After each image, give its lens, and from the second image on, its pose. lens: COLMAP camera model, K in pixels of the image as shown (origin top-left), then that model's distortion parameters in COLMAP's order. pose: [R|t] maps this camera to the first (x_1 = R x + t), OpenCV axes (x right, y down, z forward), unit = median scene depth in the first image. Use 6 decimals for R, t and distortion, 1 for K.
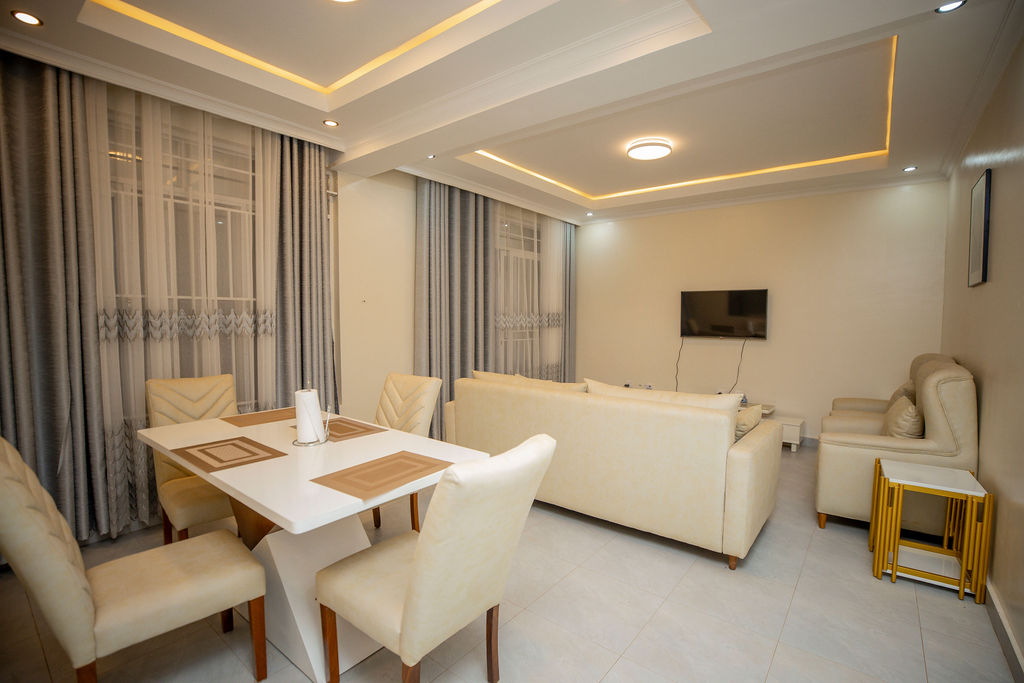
lens RADIAL K [[461.4, 0, 510.8], [0, 461.4, 339.1], [0, 0, 1]] dist [-0.013008, 0.000398]
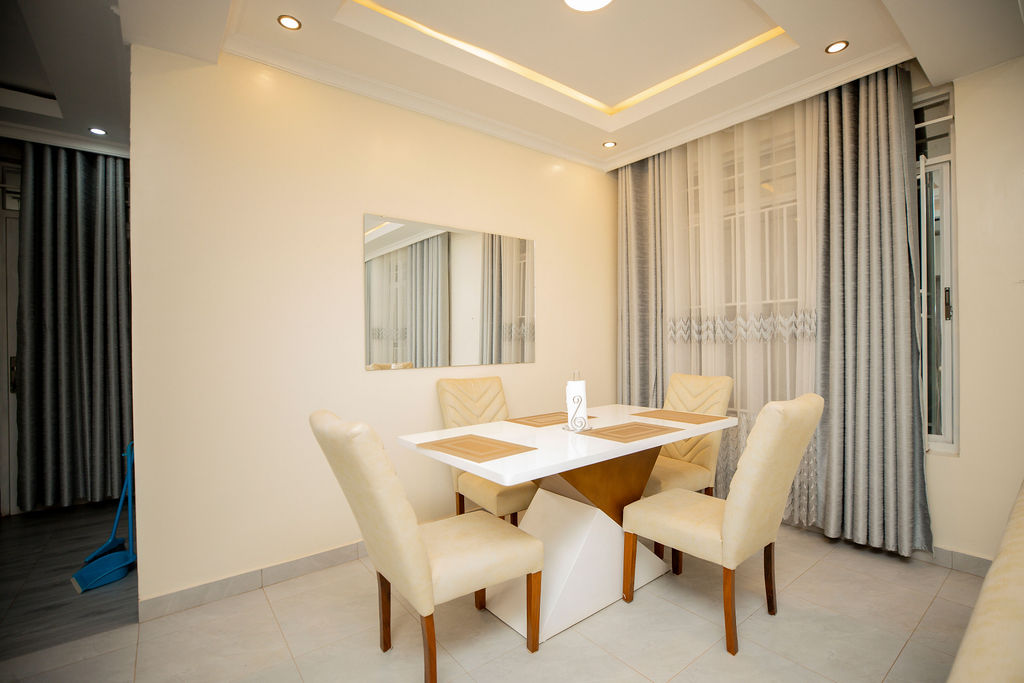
lens RADIAL K [[461.4, 0, 510.8], [0, 461.4, 339.1], [0, 0, 1]] dist [-0.013008, 0.000398]
pose [[-0.232075, 0.023591, -0.972412, 0.492976], [-0.007148, 0.999637, 0.025958, -0.030894], [0.972672, 0.012975, -0.231822, 0.729363]]
